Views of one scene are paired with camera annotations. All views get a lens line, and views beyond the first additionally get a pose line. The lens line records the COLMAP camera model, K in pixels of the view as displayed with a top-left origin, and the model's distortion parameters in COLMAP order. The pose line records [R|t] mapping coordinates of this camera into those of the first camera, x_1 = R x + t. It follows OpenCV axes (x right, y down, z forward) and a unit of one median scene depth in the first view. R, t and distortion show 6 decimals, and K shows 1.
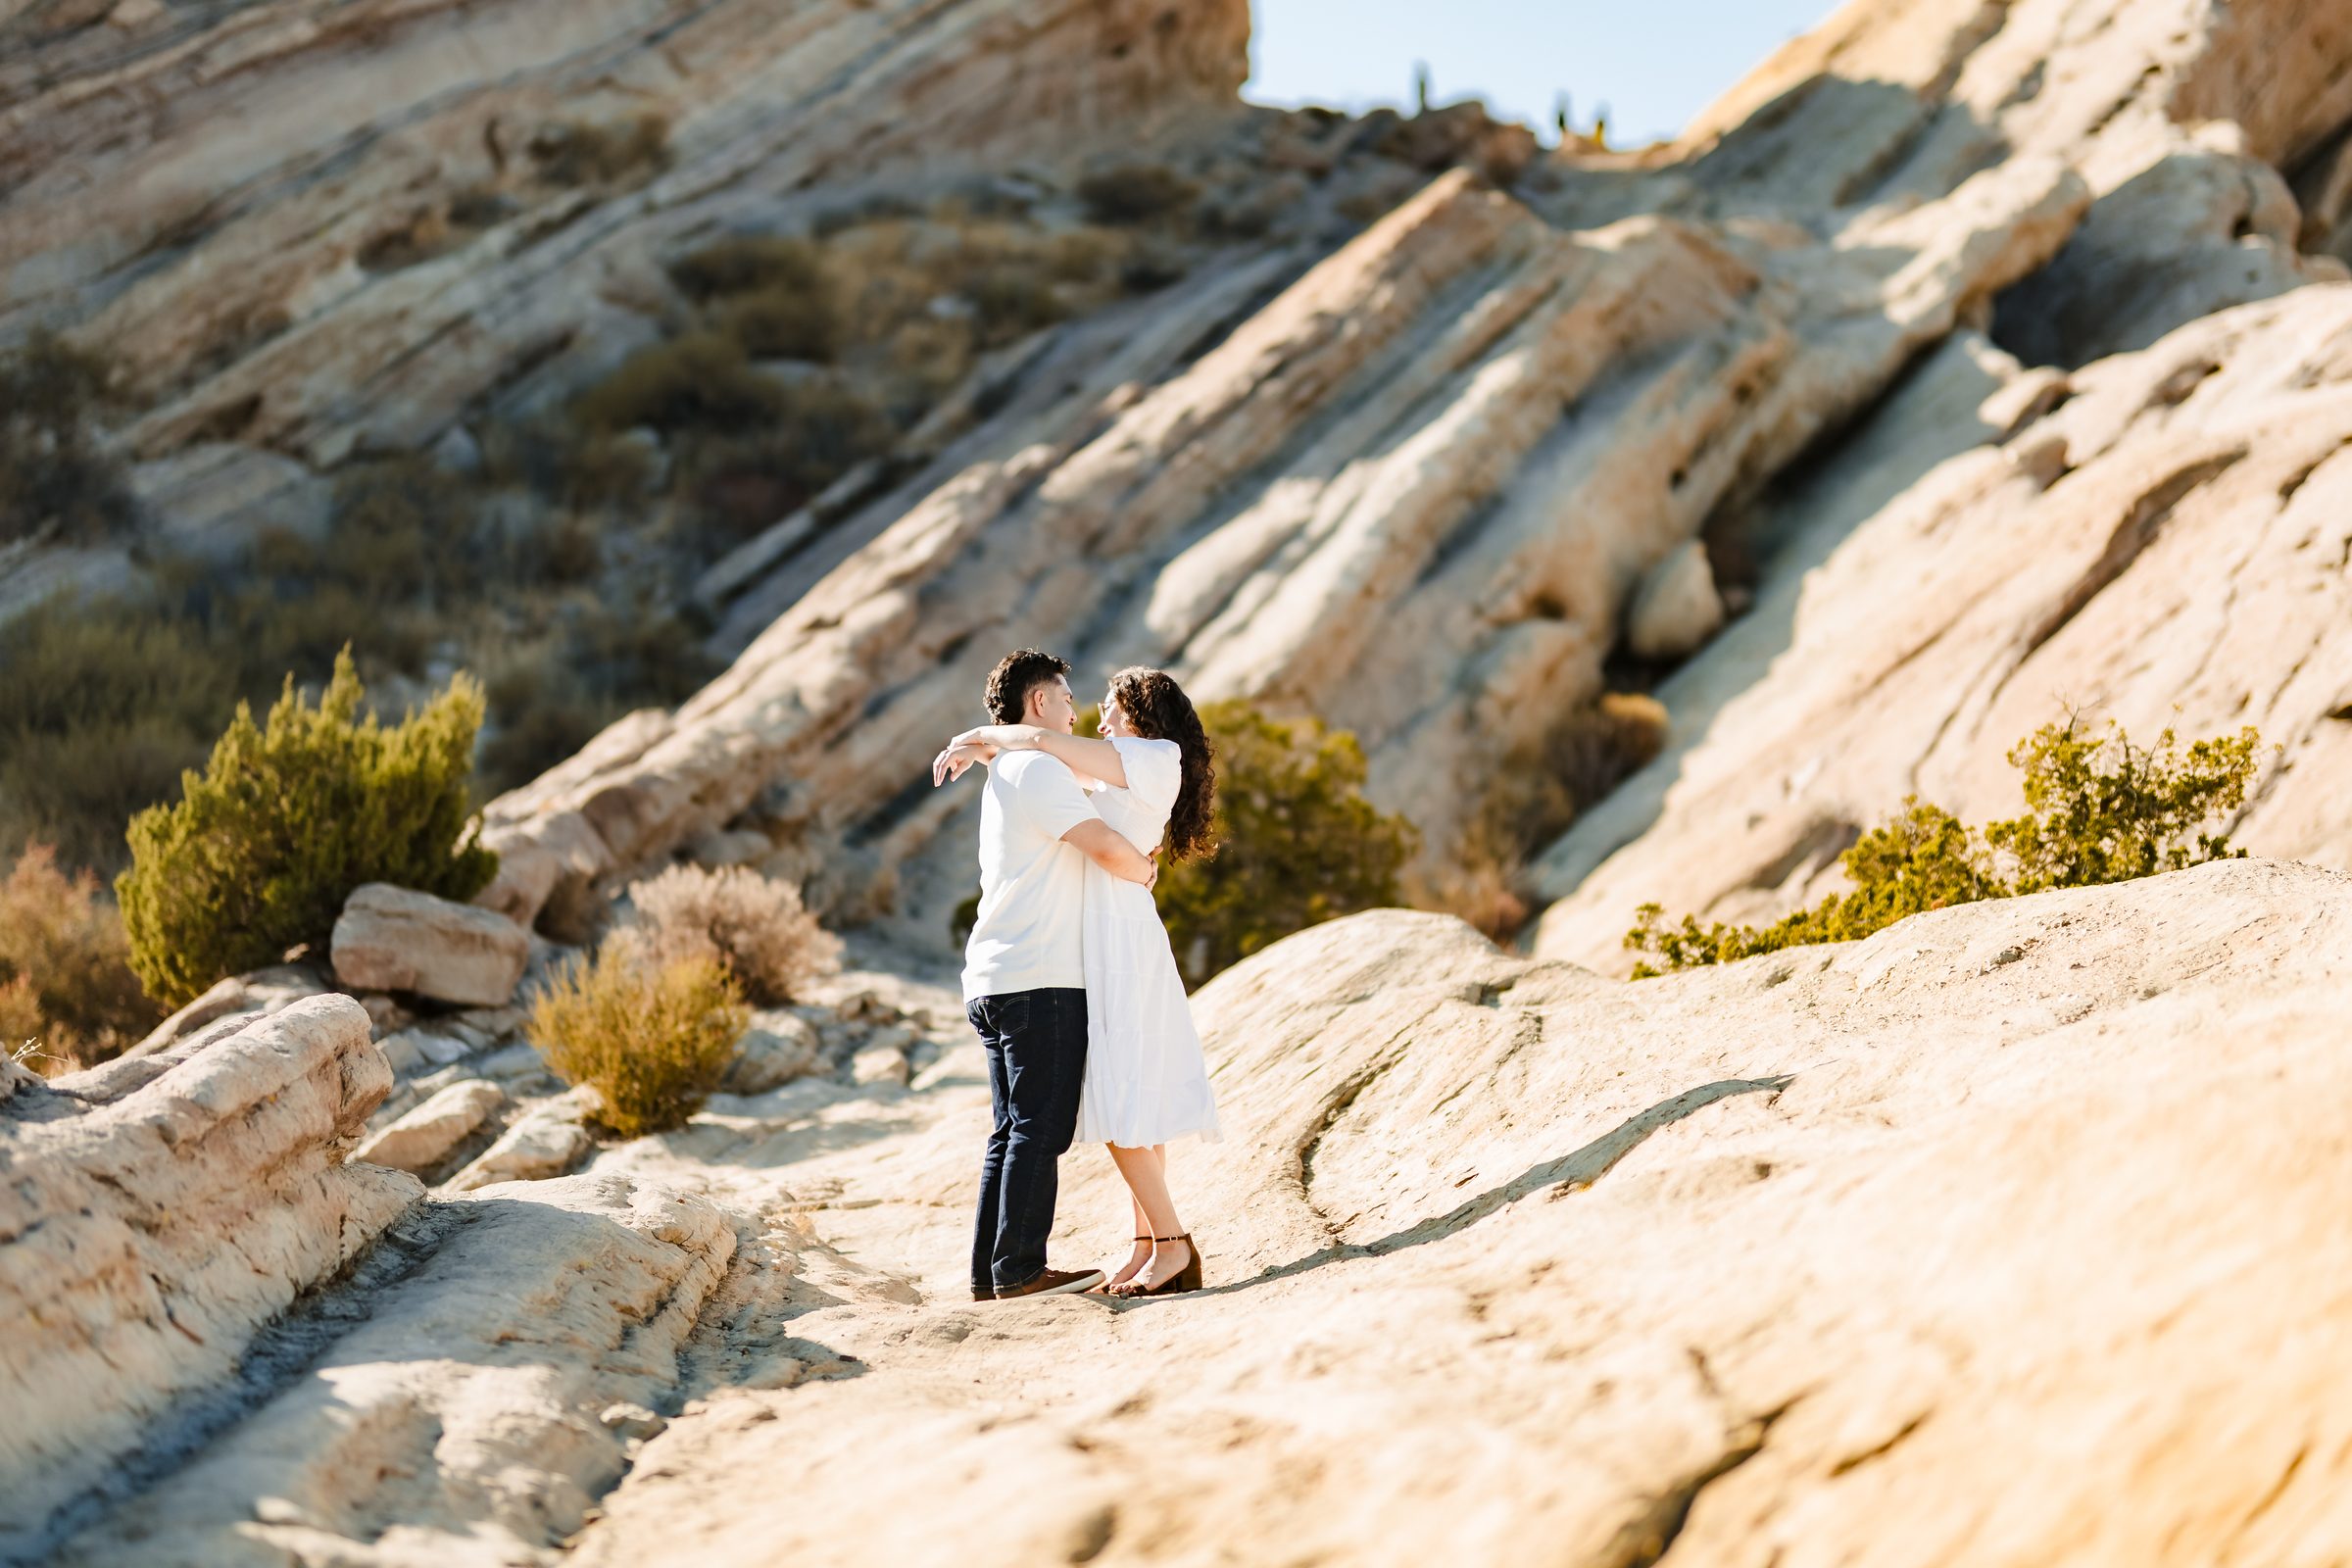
lens RADIAL K [[6060.6, 0, 1176.0], [0, 6060.6, 784.0], [0, 0, 1]] dist [-0.000304, 0.170712]
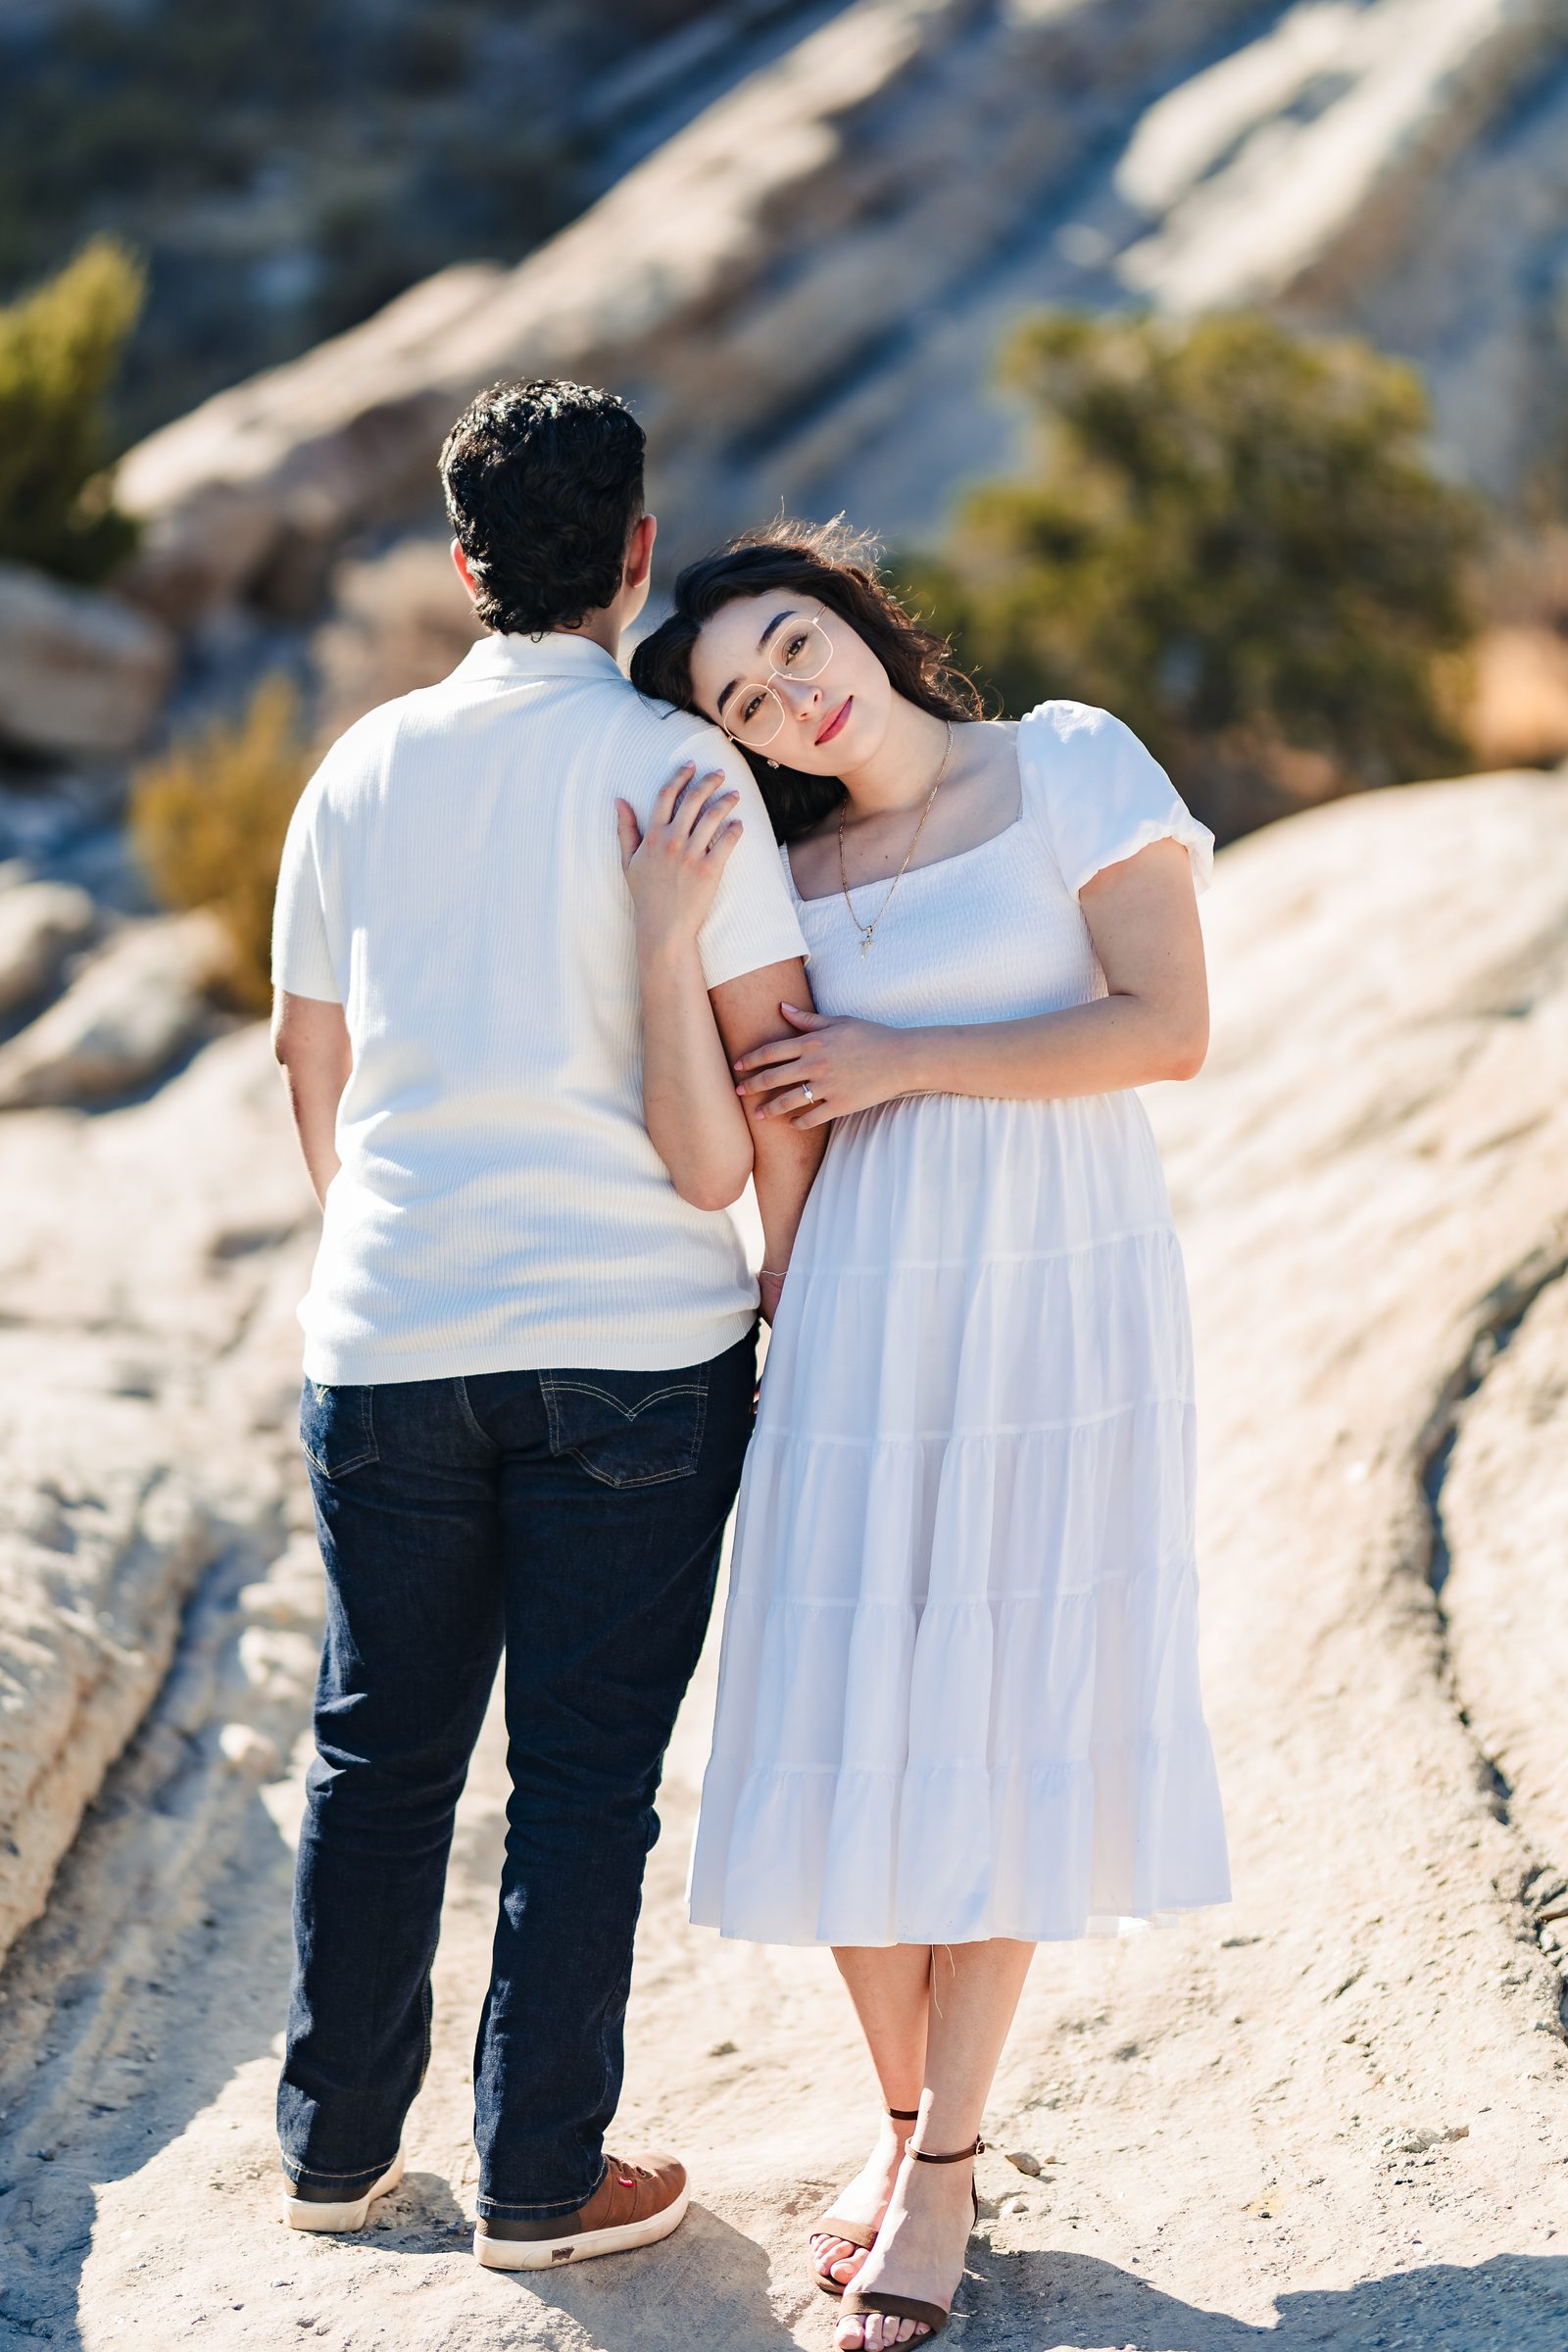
lens RADIAL K [[5556.8, 0, 784.0], [0, 5556.8, 1176.0], [0, 0, 1]] dist [-0.018954, 0.357746]
pose [[0.996447, 0.064259, -0.054443, -0.004185], [-0.054871, 0.985723, 0.159182, -0.017643], [0.063894, -0.155629, 0.985747, 0.387007]]
